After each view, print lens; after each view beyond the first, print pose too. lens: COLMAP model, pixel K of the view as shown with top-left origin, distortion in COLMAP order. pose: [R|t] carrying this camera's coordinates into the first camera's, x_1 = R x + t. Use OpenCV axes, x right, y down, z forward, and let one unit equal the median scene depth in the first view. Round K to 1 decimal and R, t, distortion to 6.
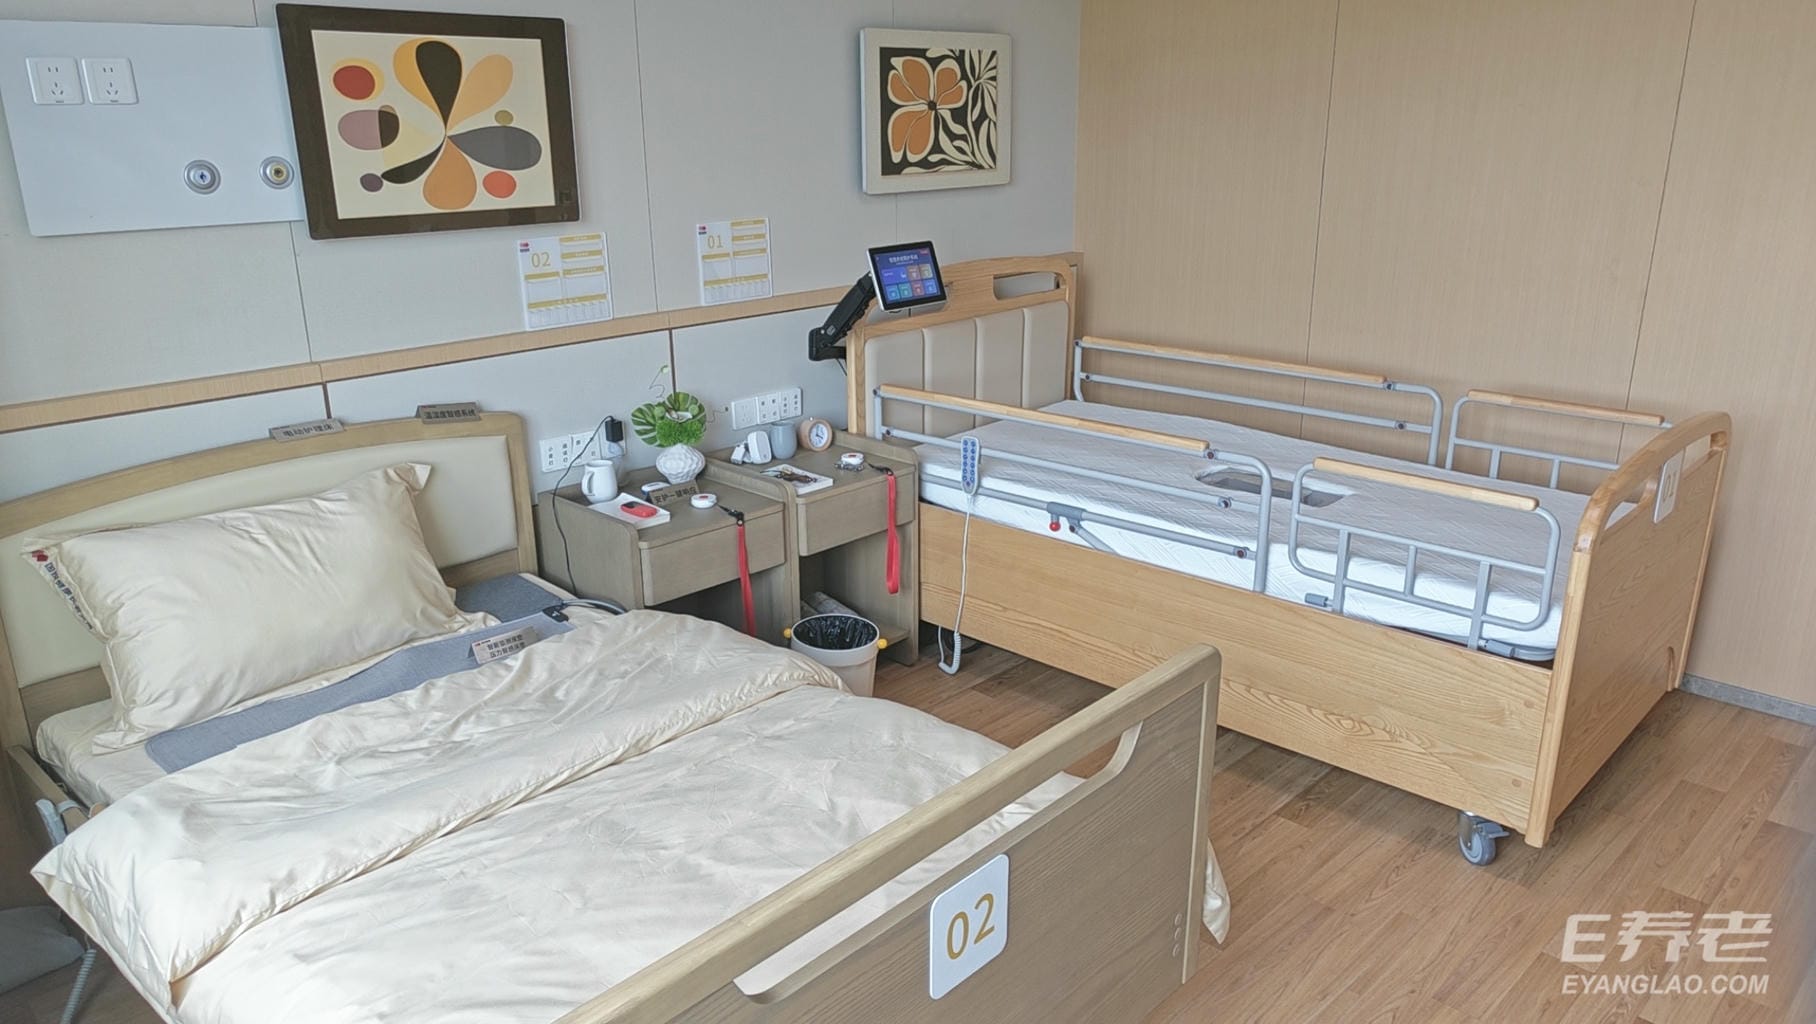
lens RADIAL K [[1291.2, 0, 909.2], [0, 1291.2, 514.3], [0, 0, 1]] dist [0.008116, 0.007516]
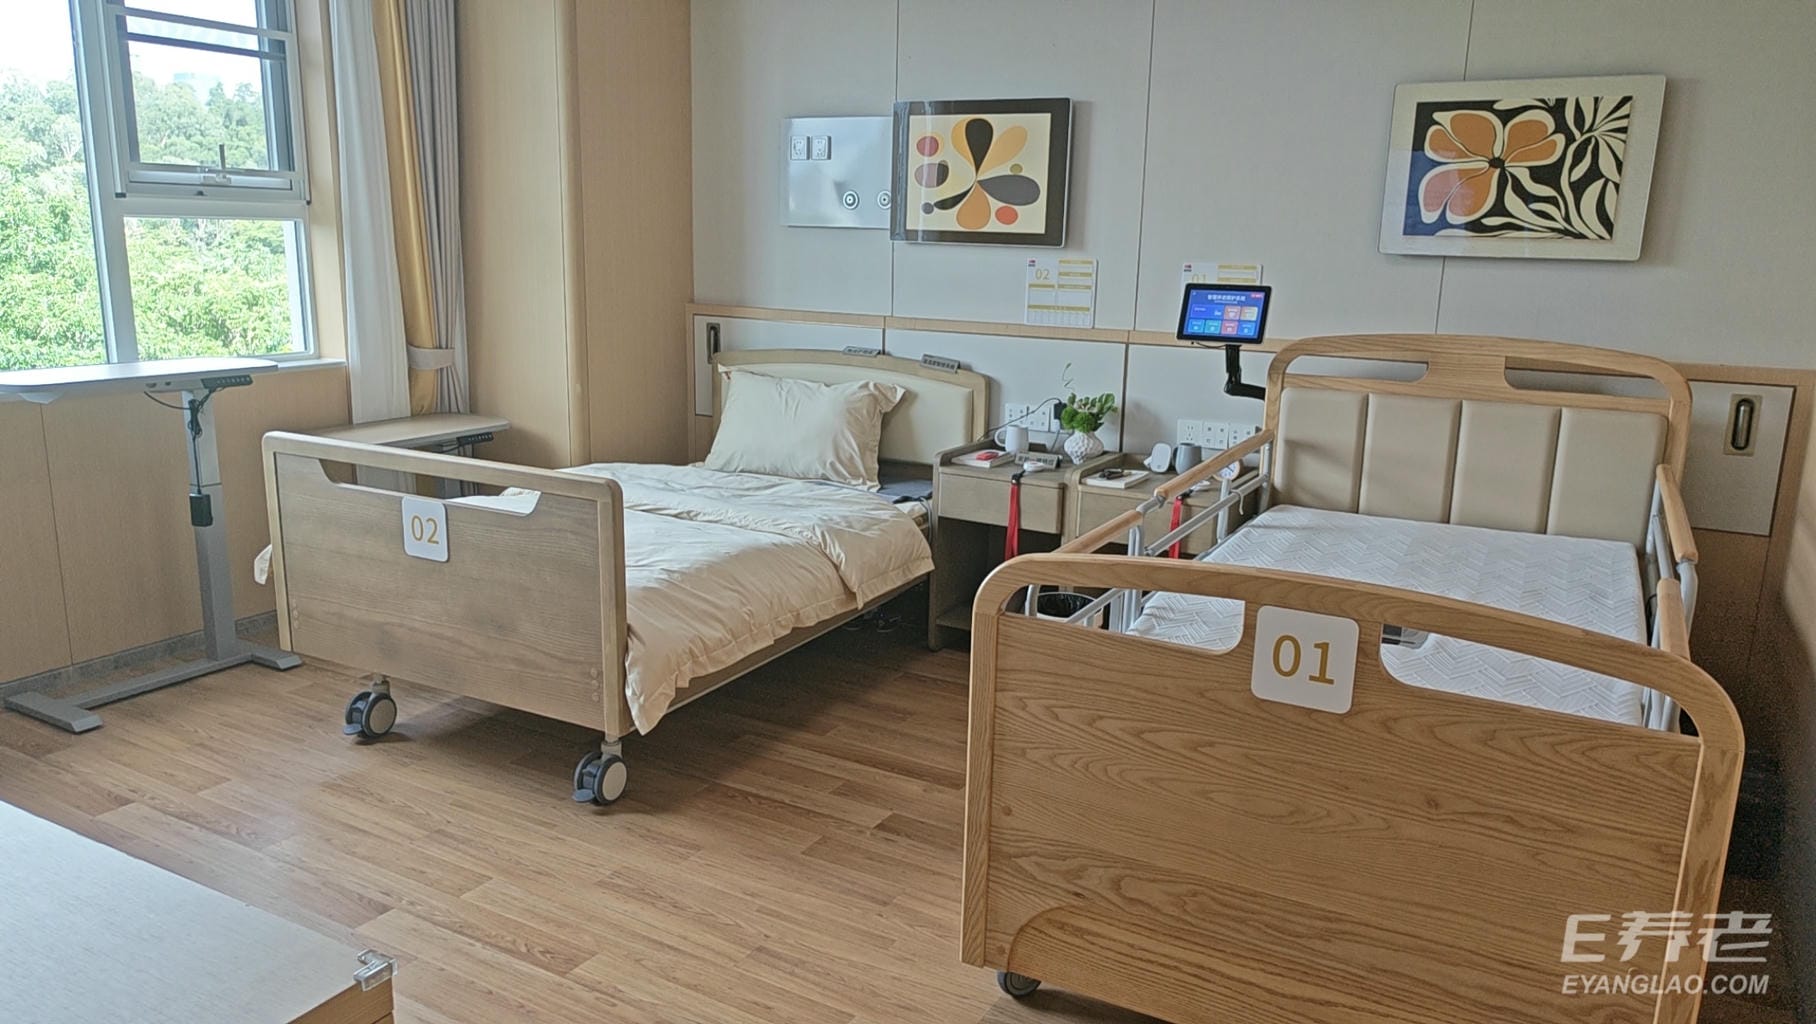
lens RADIAL K [[1291.2, 0, 904.9], [0, 1291.2, 507.9], [0, 0, 1]] dist [0.008116, 0.007516]
pose [[0.242311, 0.217005, -0.945618, 0.852736], [-0.323745, 0.936885, 0.132042, -0.083528], [0.914590, 0.274144, 0.297272, 0.448935]]
